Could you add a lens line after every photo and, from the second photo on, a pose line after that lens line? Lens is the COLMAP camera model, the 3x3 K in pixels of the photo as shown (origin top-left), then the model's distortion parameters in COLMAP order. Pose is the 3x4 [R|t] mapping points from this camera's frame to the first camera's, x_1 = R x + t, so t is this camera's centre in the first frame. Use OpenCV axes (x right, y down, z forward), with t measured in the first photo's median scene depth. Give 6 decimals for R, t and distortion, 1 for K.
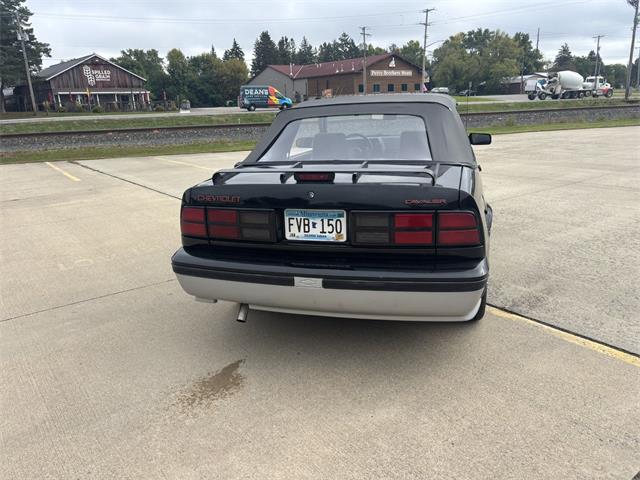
lens RADIAL K [[481.4, 0, 321.3], [0, 481.4, 247.5], [0, 0, 1]] dist [0.052291, -0.059070]
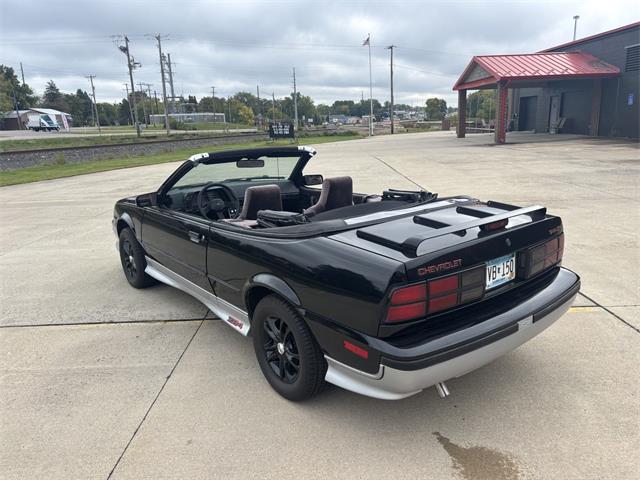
lens RADIAL K [[481.4, 0, 321.3], [0, 481.4, 247.5], [0, 0, 1]] dist [0.052291, -0.059070]
pose [[0.593438, -0.188907, 0.782398, -0.598902], [0.241570, 0.969055, 0.050747, -0.136280], [-0.767773, 0.158889, 0.620708, 0.356501]]
